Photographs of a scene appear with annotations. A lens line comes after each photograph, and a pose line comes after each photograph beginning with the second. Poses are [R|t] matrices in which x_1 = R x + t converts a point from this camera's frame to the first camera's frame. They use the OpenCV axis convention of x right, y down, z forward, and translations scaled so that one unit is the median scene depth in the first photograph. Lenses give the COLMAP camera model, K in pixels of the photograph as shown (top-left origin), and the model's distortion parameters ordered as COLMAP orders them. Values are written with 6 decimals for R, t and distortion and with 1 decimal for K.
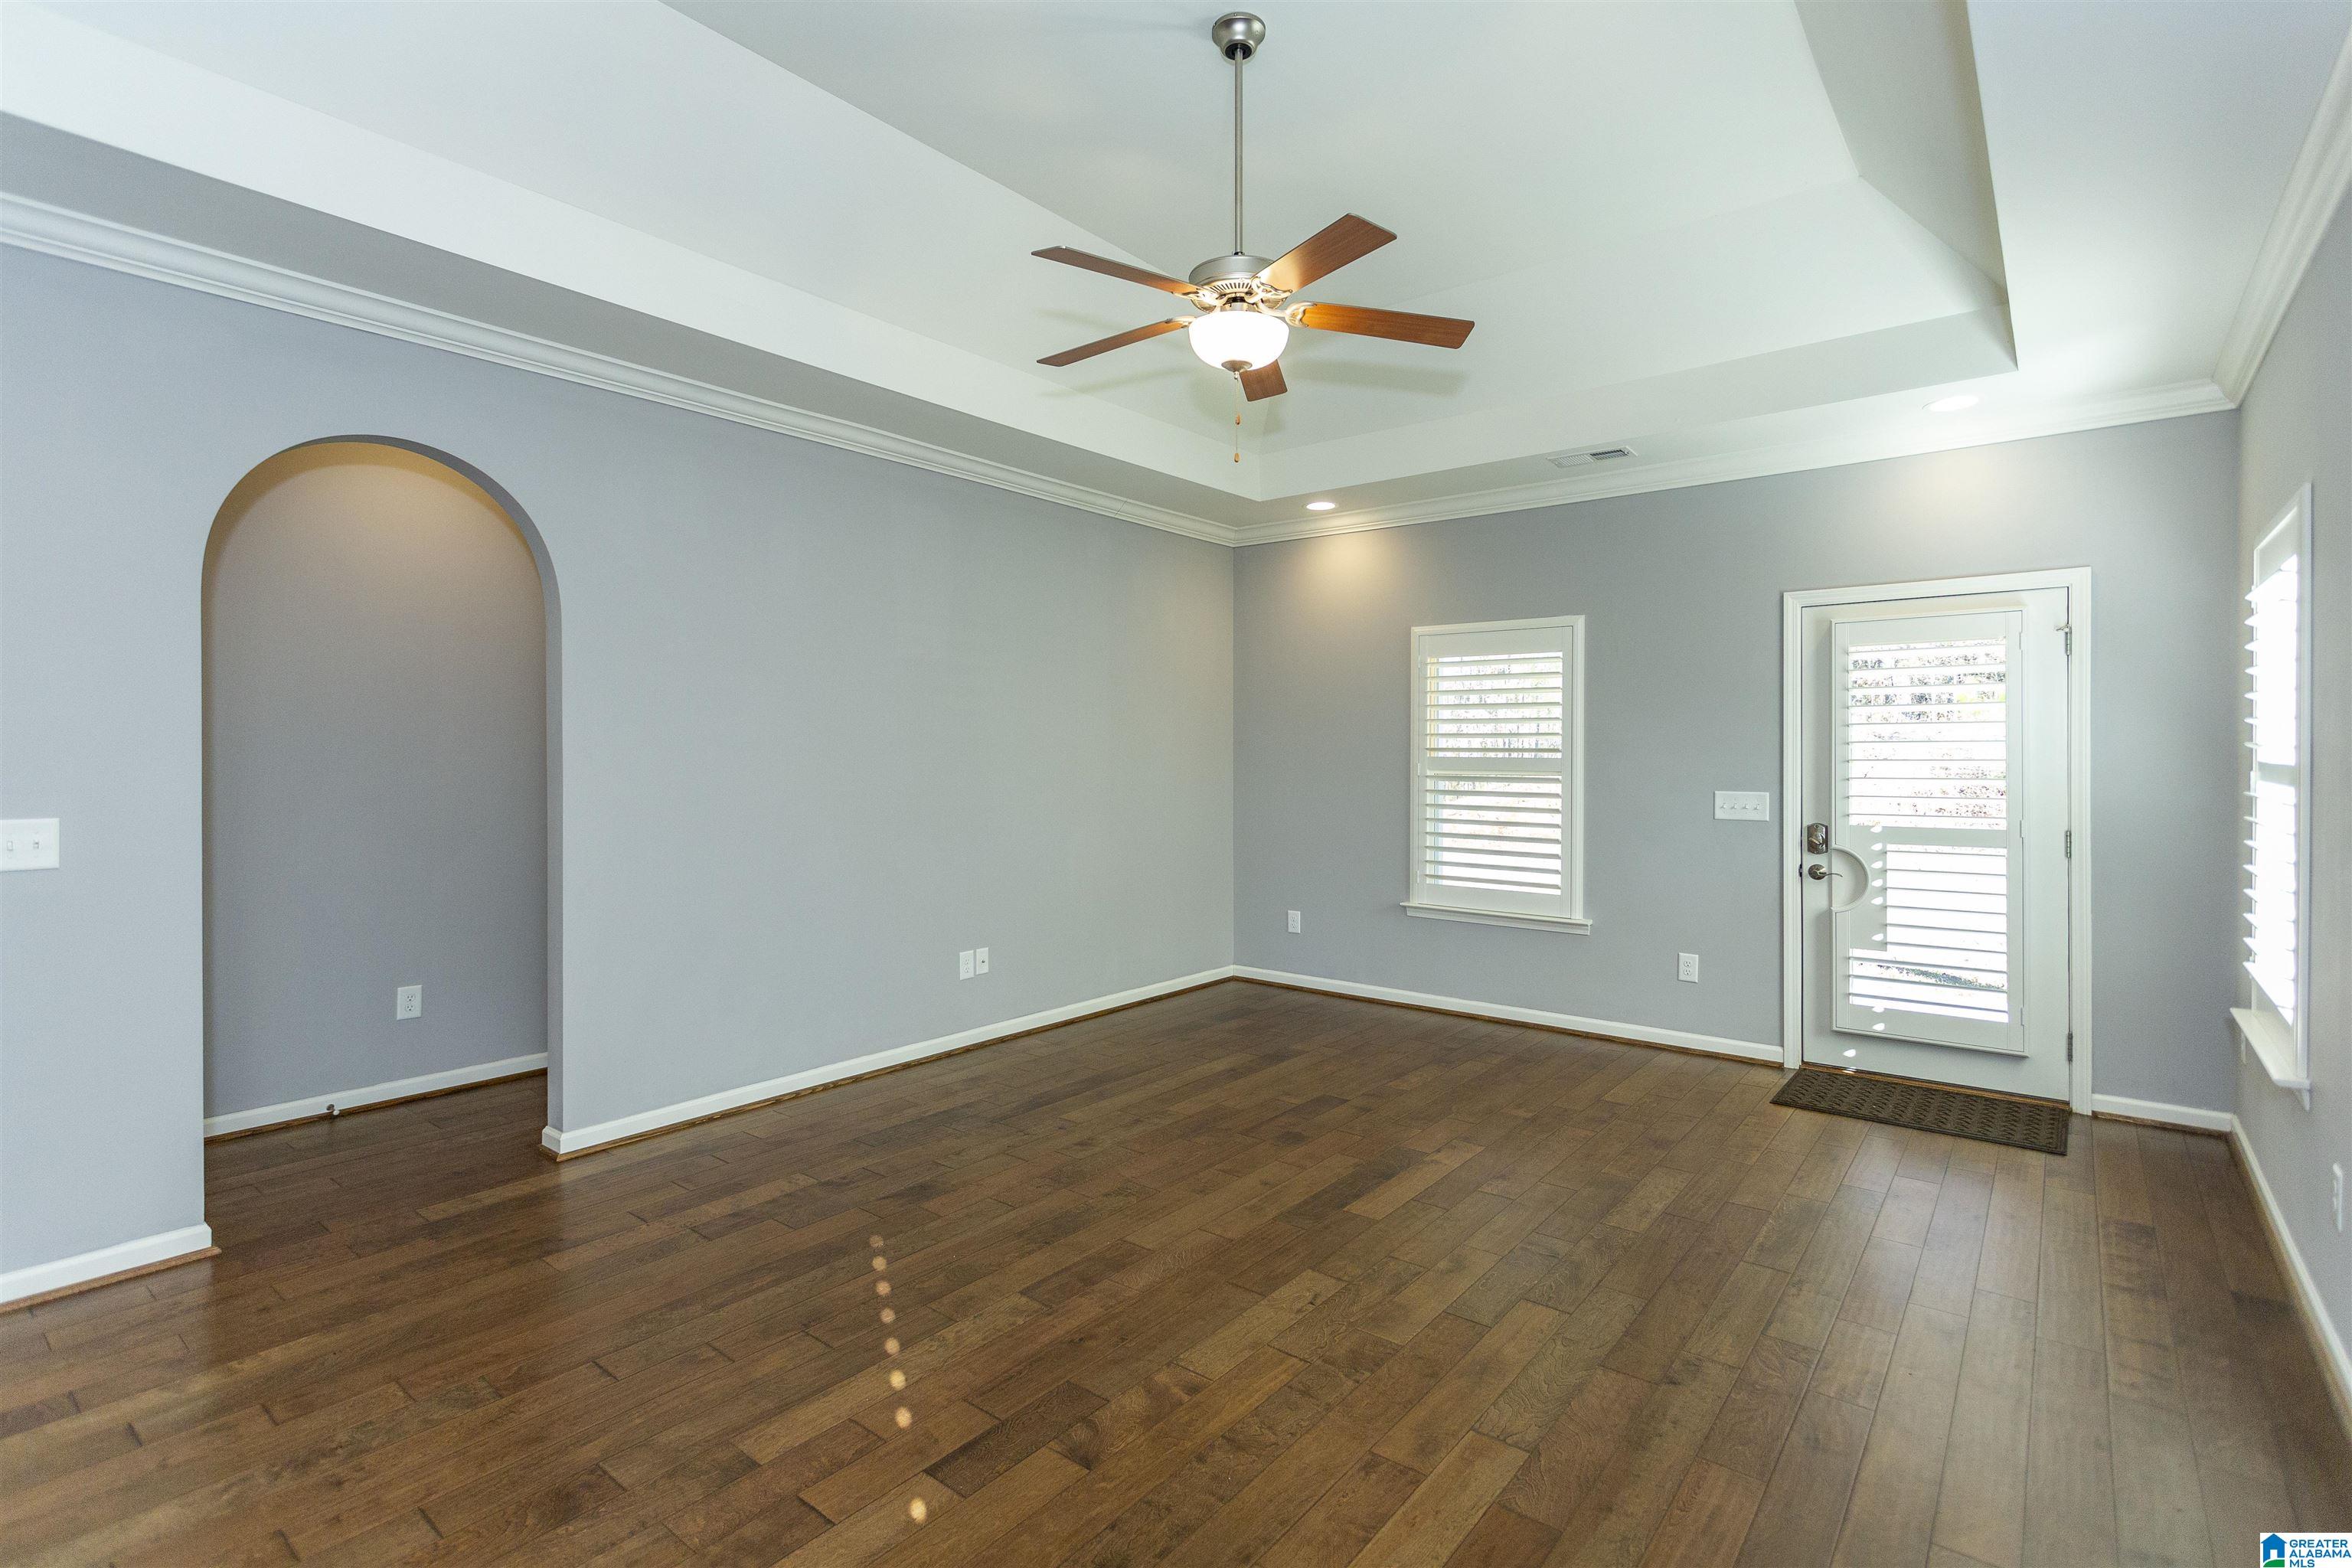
lens RADIAL K [[1111.9, 0, 1165.2], [0, 1111.9, 759.8], [0, 0, 1]] dist [-0.002100, 0.000181]
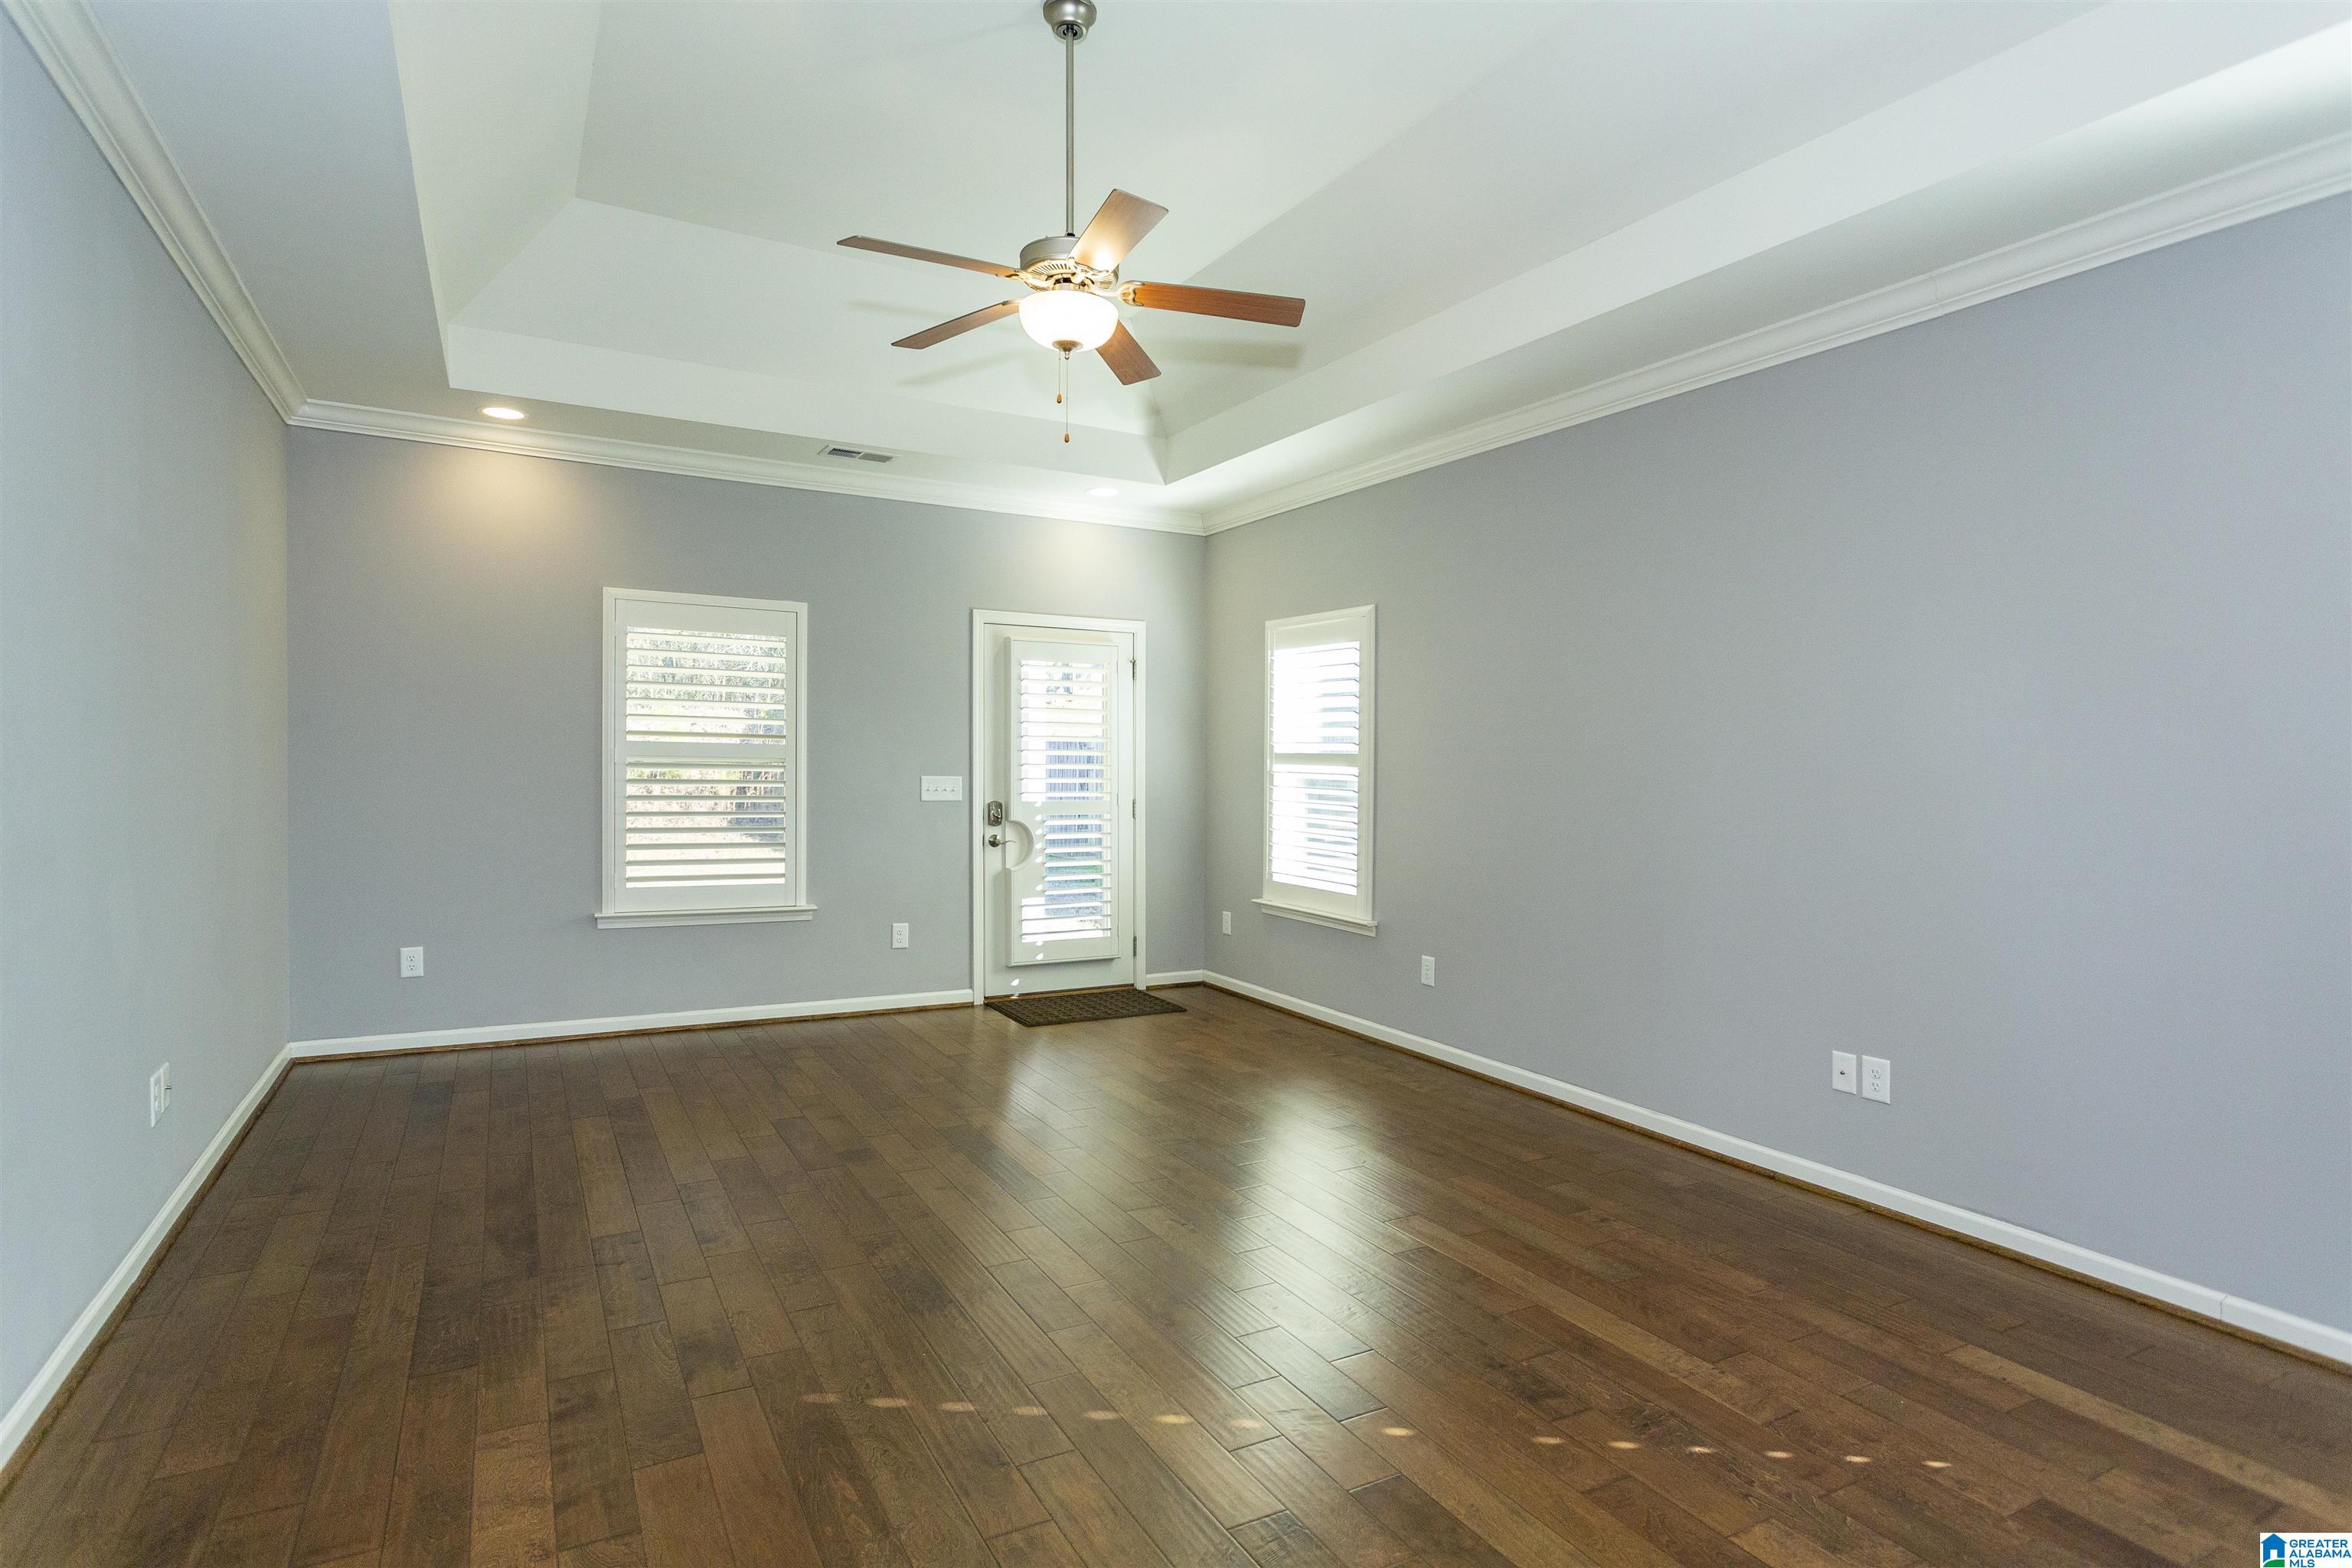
lens RADIAL K [[1213.4, 0, 1163.7], [0, 1213.4, 774.7], [0, 0, 1]] dist [-0.014611, 0.000236]
pose [[0.375210, -0.008235, 0.926903, -0.612438], [-0.009803, 0.999869, 0.012851, 0.009260], [-0.926888, -0.013908, 0.375081, 0.339854]]
